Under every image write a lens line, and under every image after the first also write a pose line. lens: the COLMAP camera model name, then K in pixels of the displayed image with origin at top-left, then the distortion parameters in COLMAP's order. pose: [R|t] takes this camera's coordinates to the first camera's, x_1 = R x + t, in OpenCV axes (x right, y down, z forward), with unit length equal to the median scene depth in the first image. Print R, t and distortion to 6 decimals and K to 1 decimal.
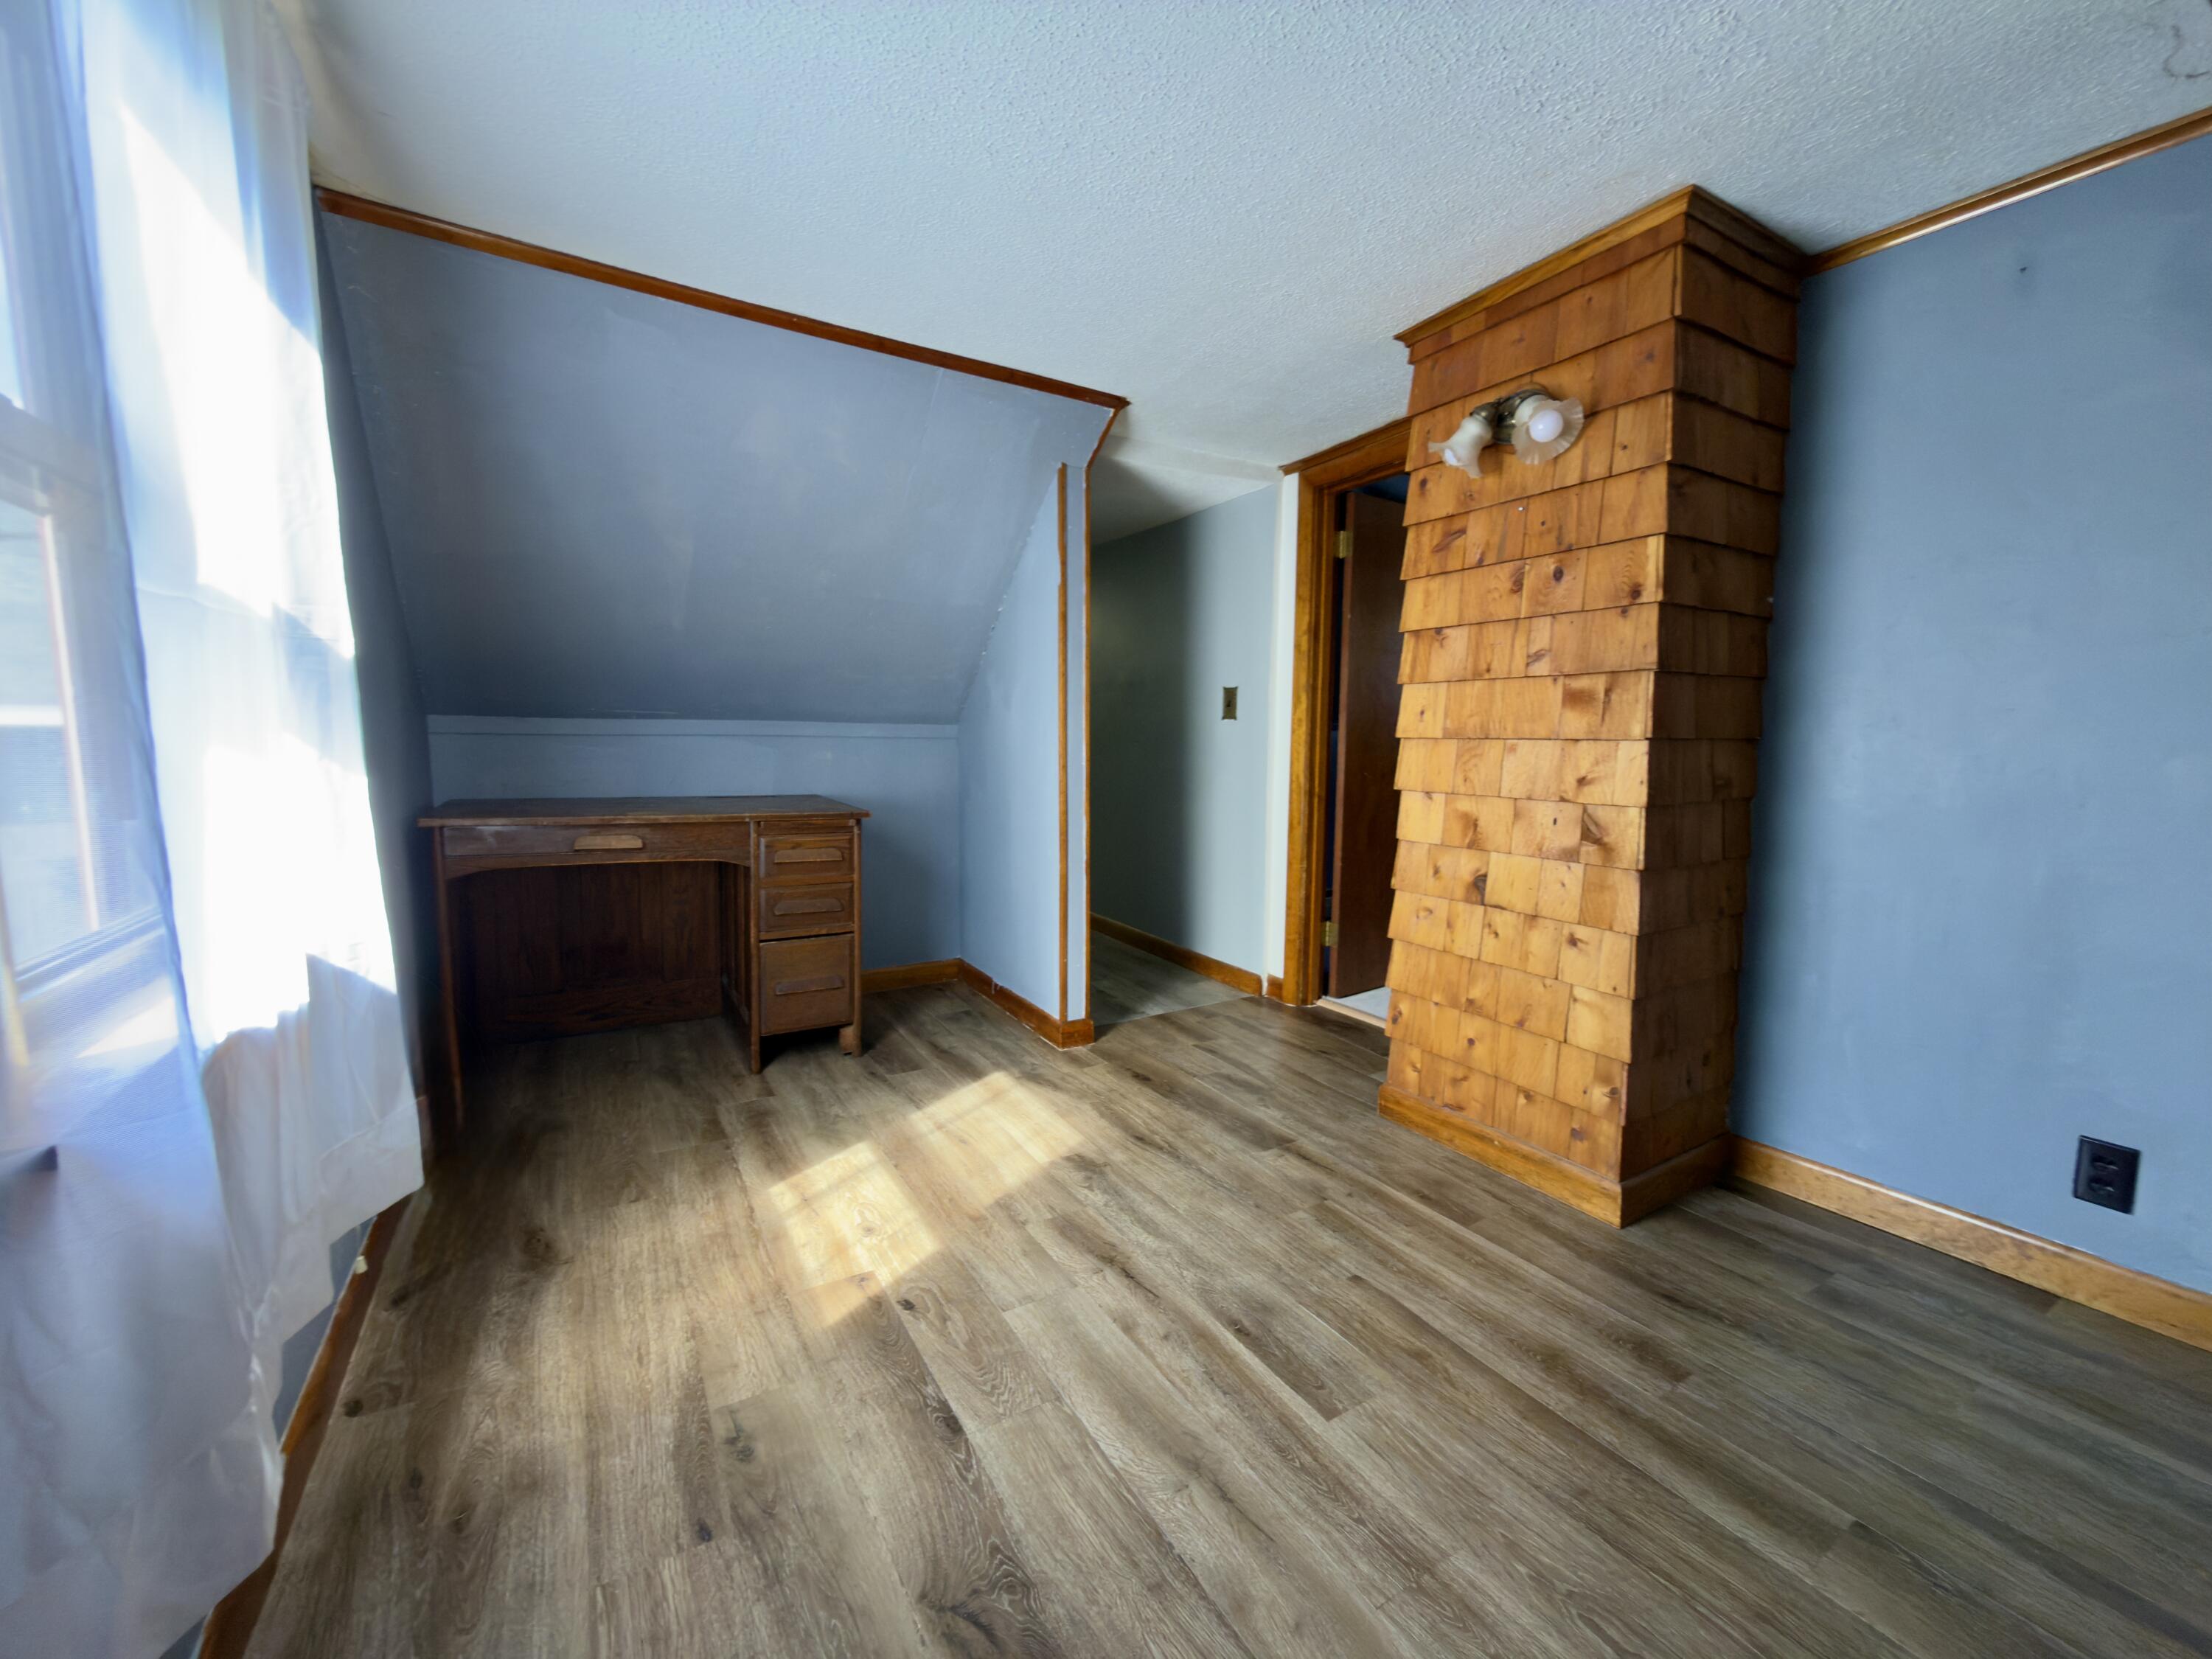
lens RADIAL K [[885.9, 0, 1105.9], [0, 885.9, 827.2], [0, 0, 1]] dist [-0.002457, -0.000113]
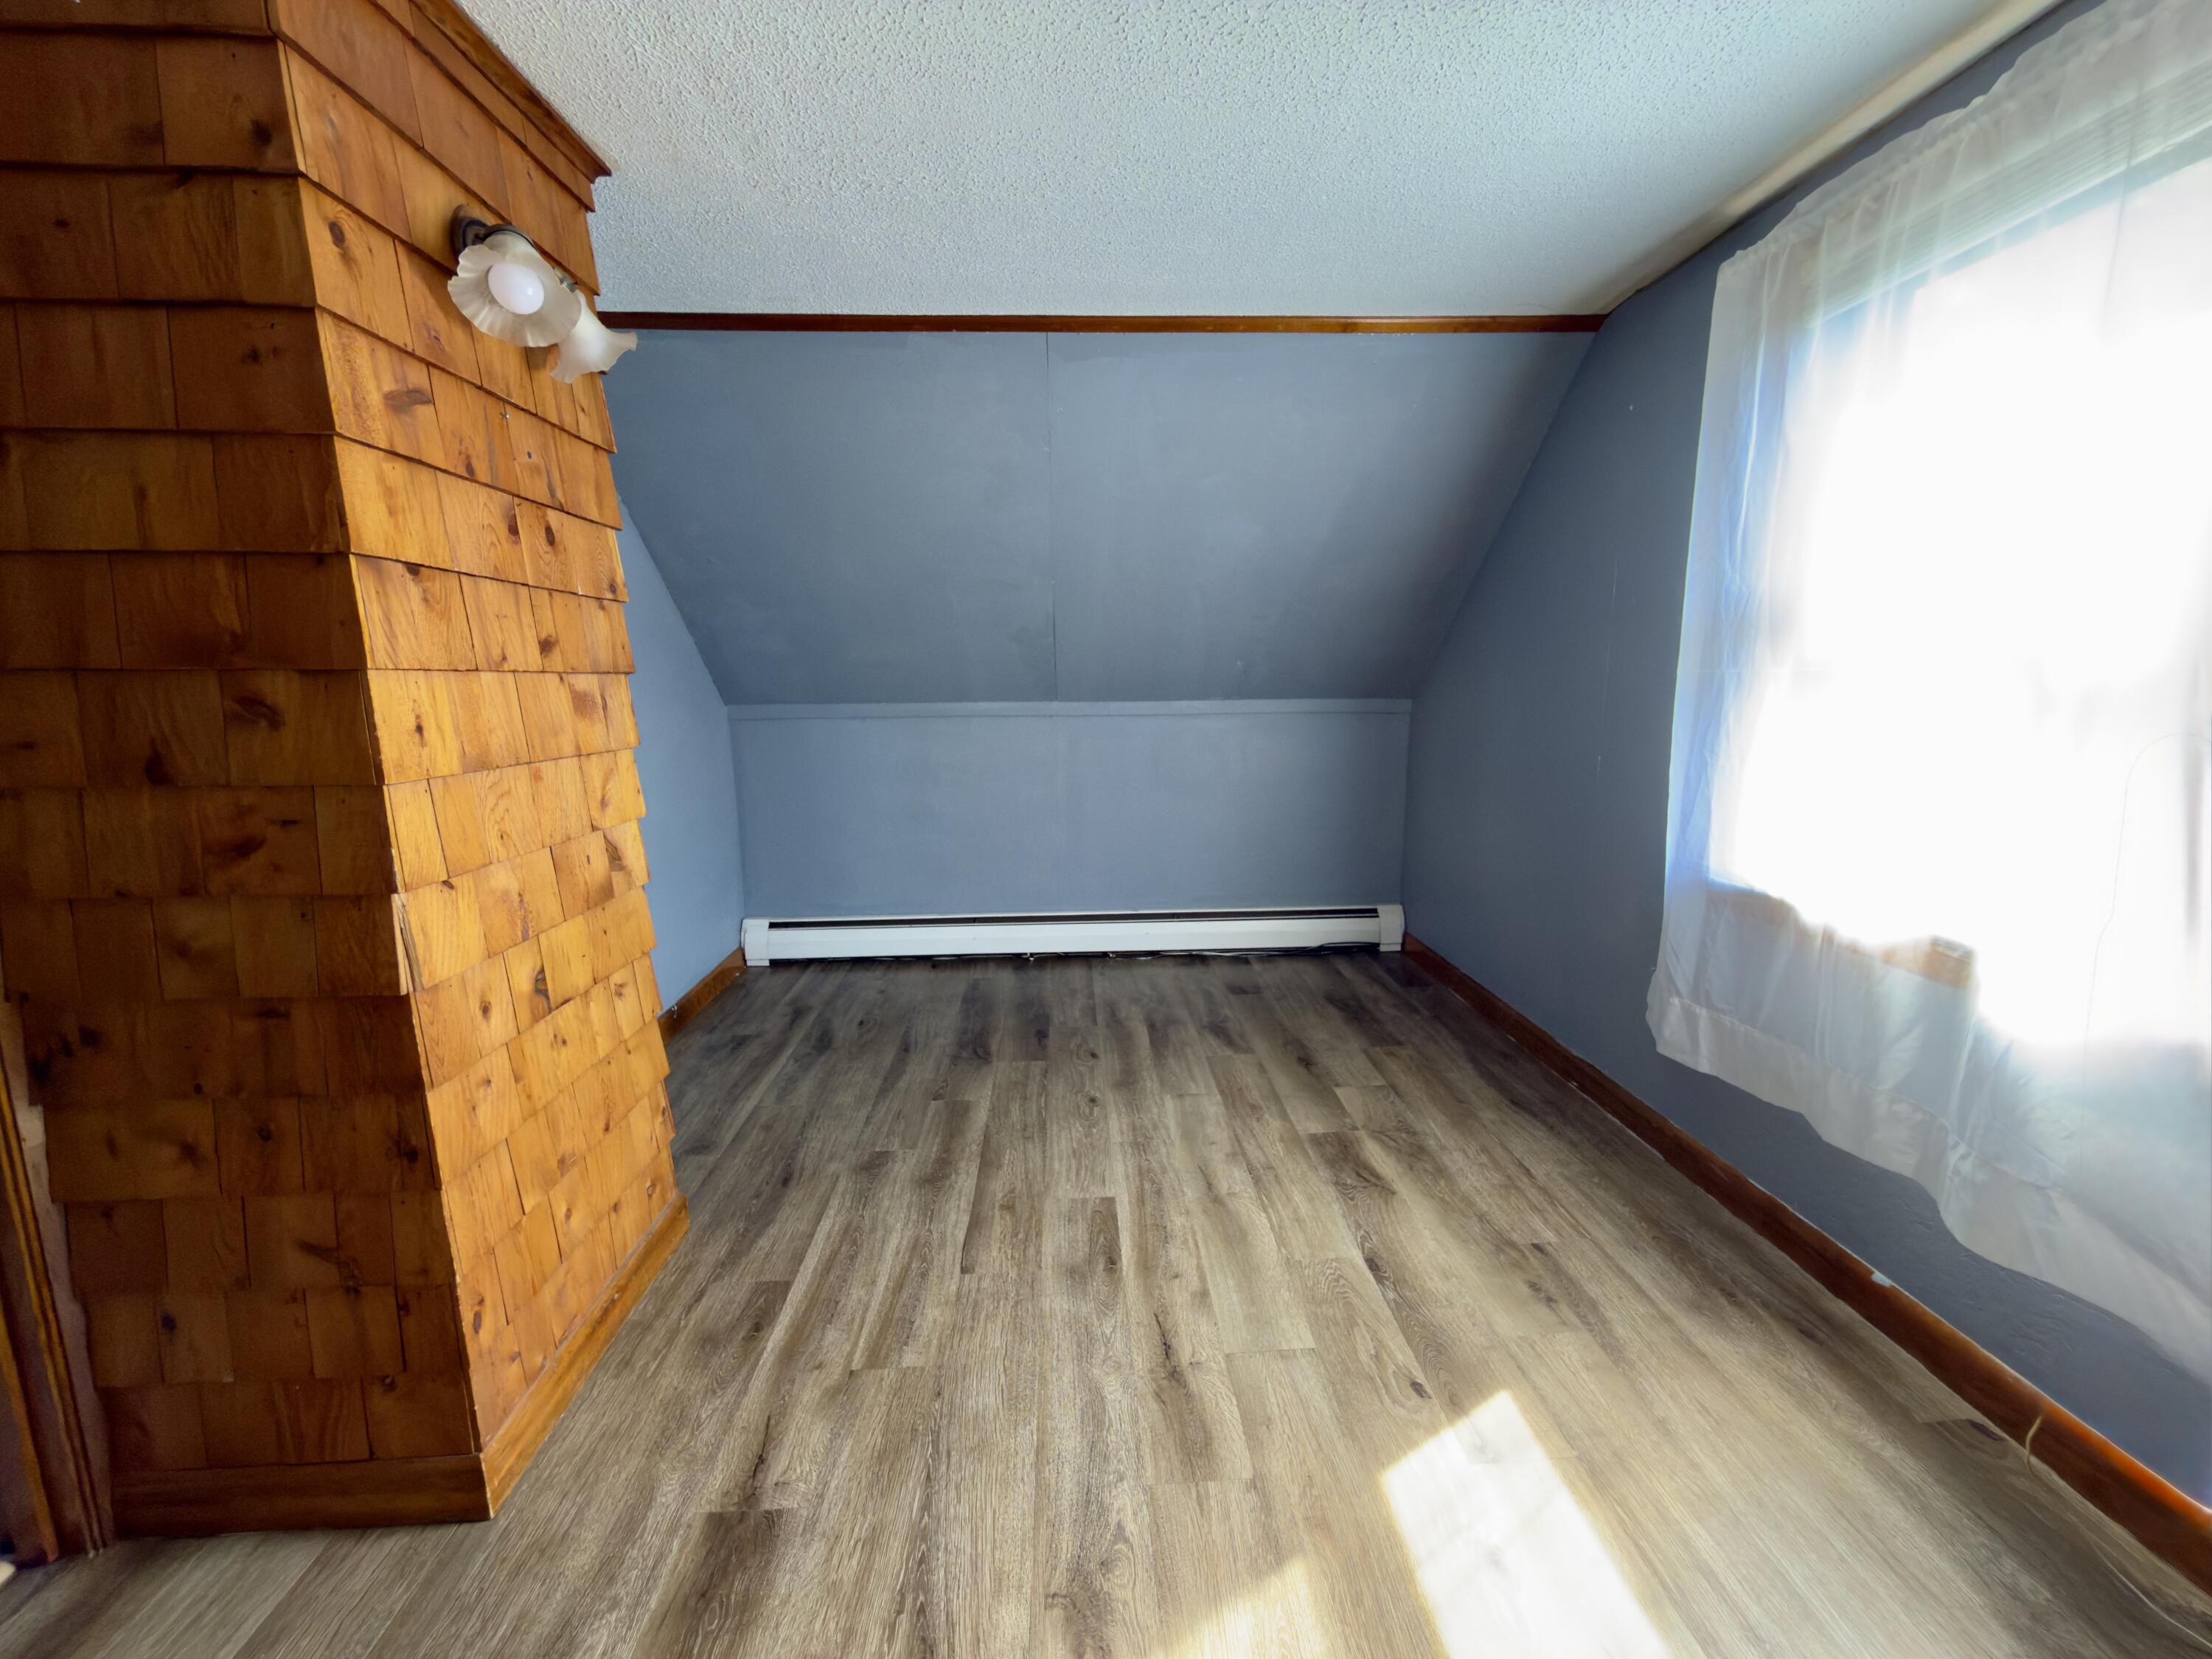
lens RADIAL K [[885.9, 0, 1108.3], [0, 885.9, 828.1], [0, 0, 1]] dist [-0.002457, -0.000113]
pose [[-0.883393, -0.073833, 0.462779, -0.325433], [0.053386, 0.965227, 0.255902, -0.260685], [-0.465581, 0.250768, -0.848734, 1.798295]]
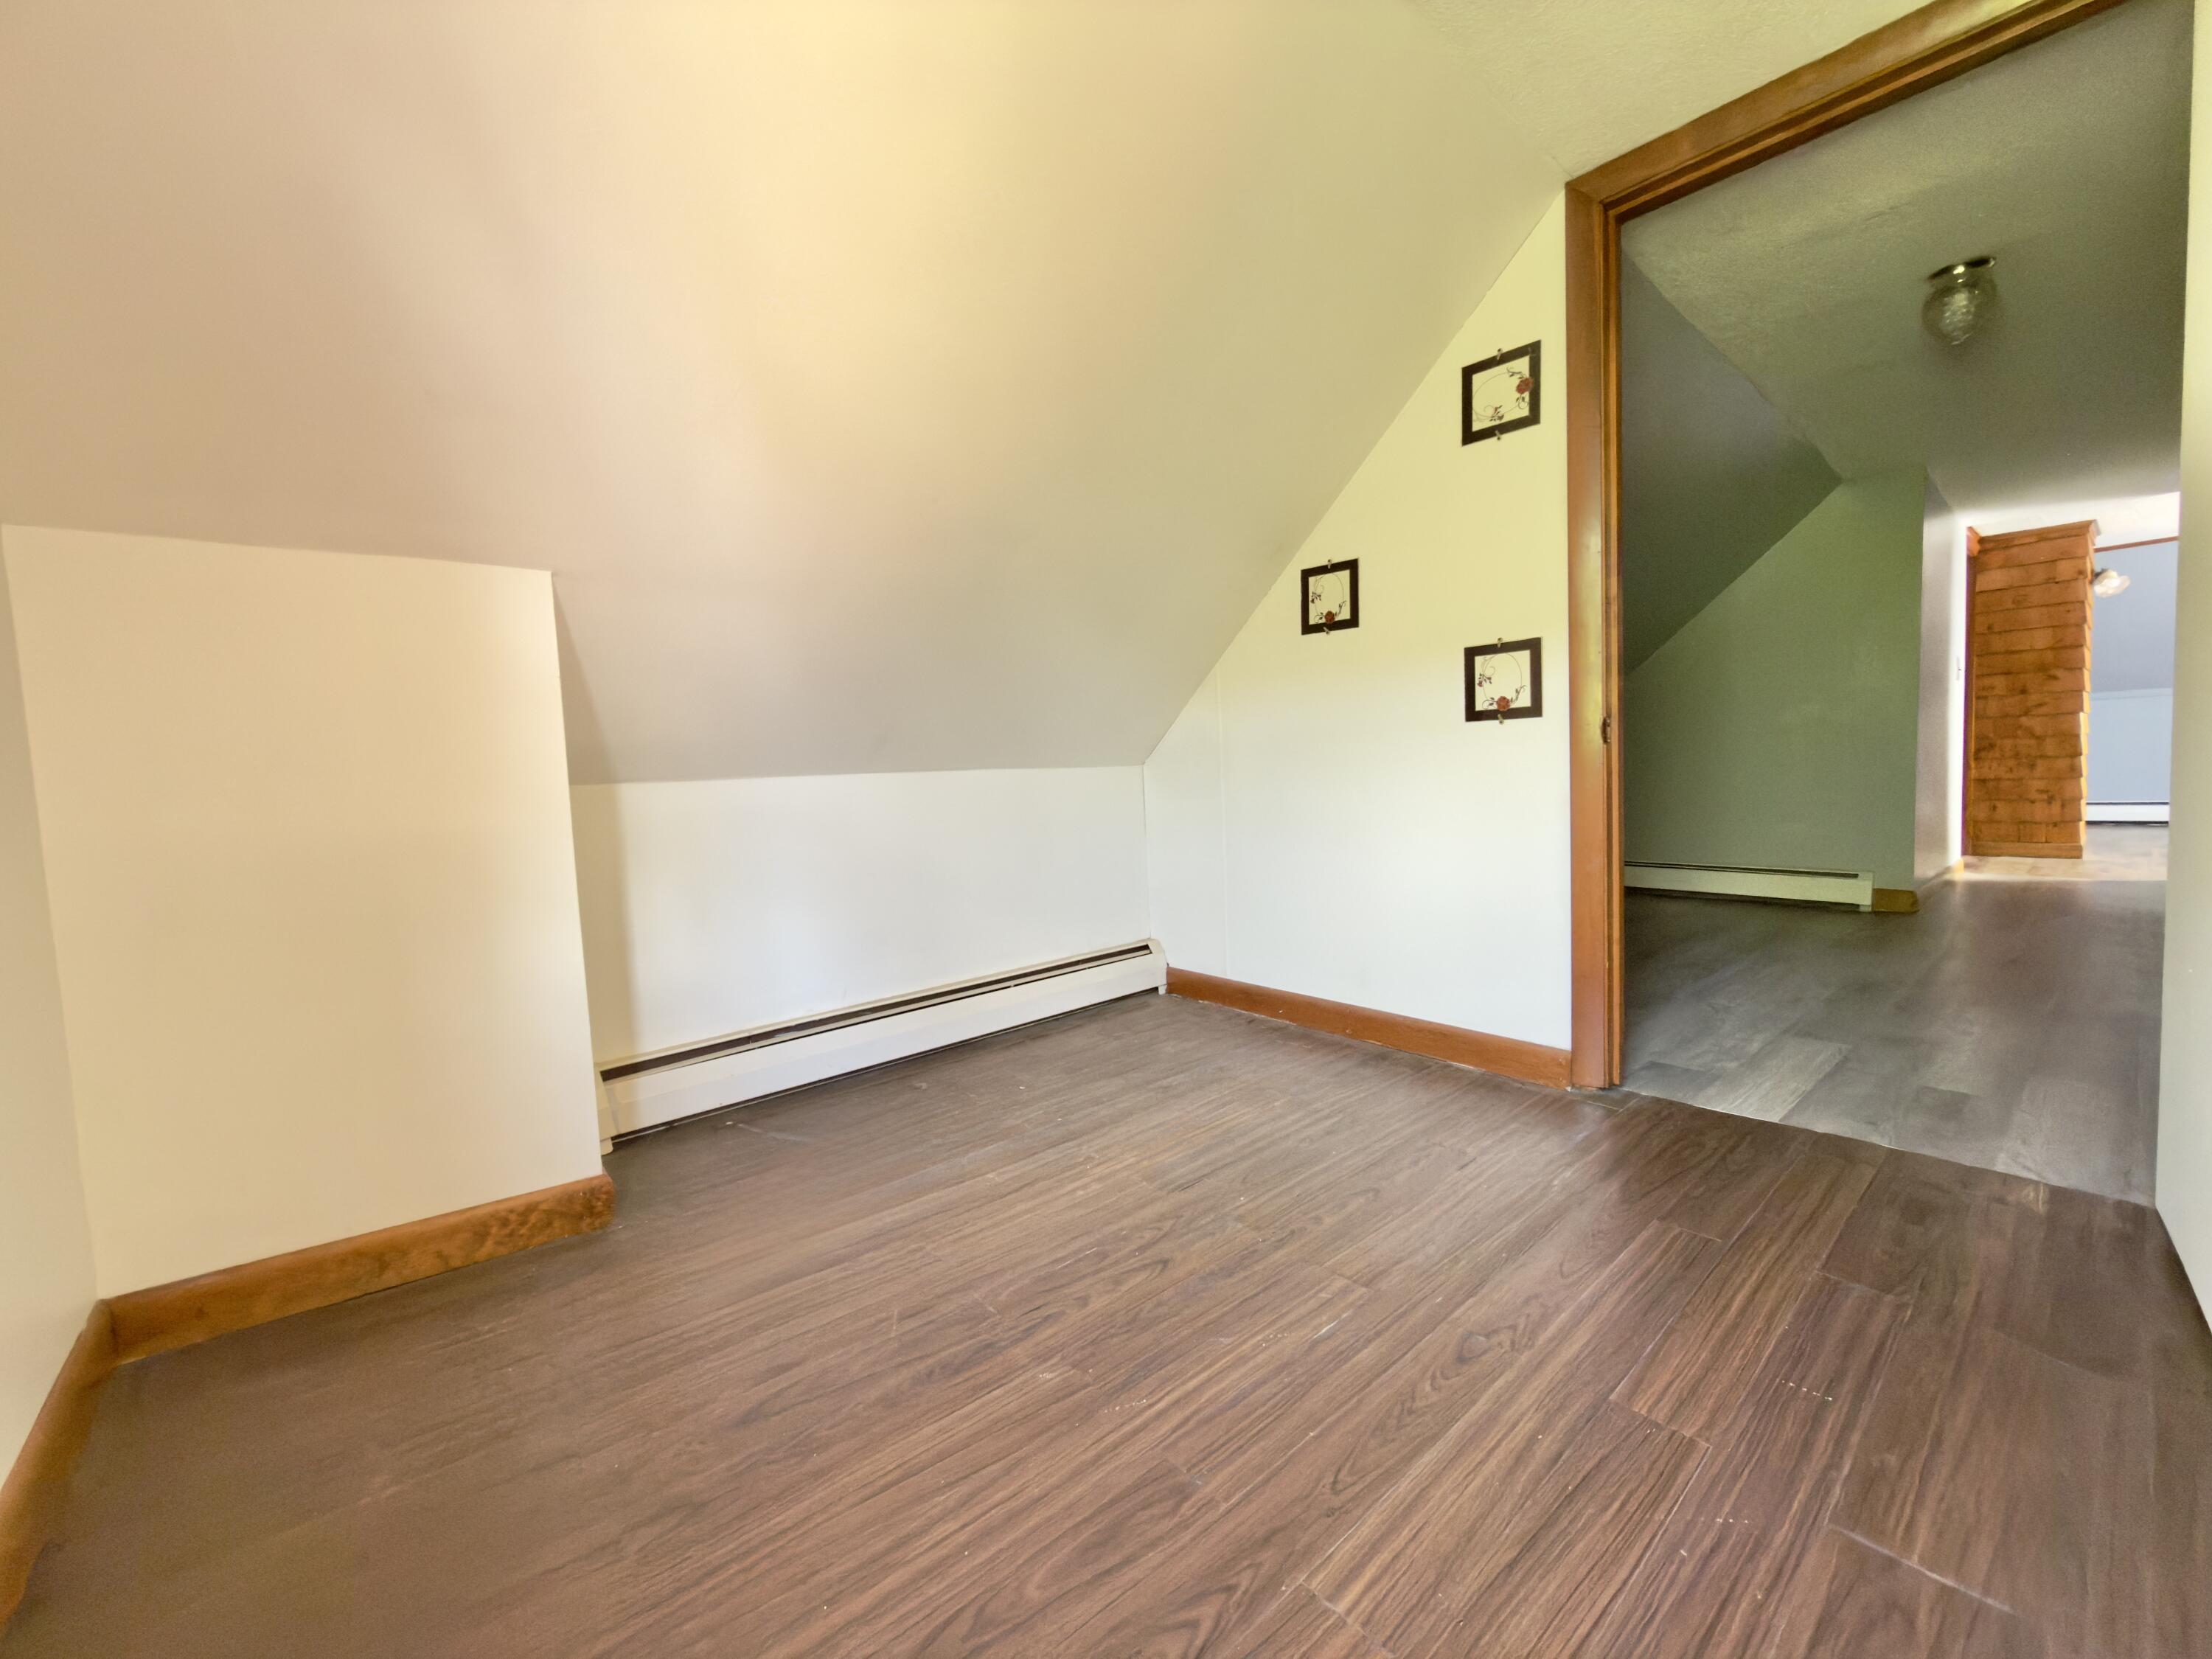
lens RADIAL K [[885.9, 0, 1103.8], [0, 885.9, 836.6], [0, 0, 1]] dist [-0.002457, -0.000113]
pose [[-0.170332, -0.057722, 0.983695, -2.326889], [0.141021, 0.986579, 0.082310, -0.409911], [-0.975244, 0.152742, -0.159906, 5.947628]]
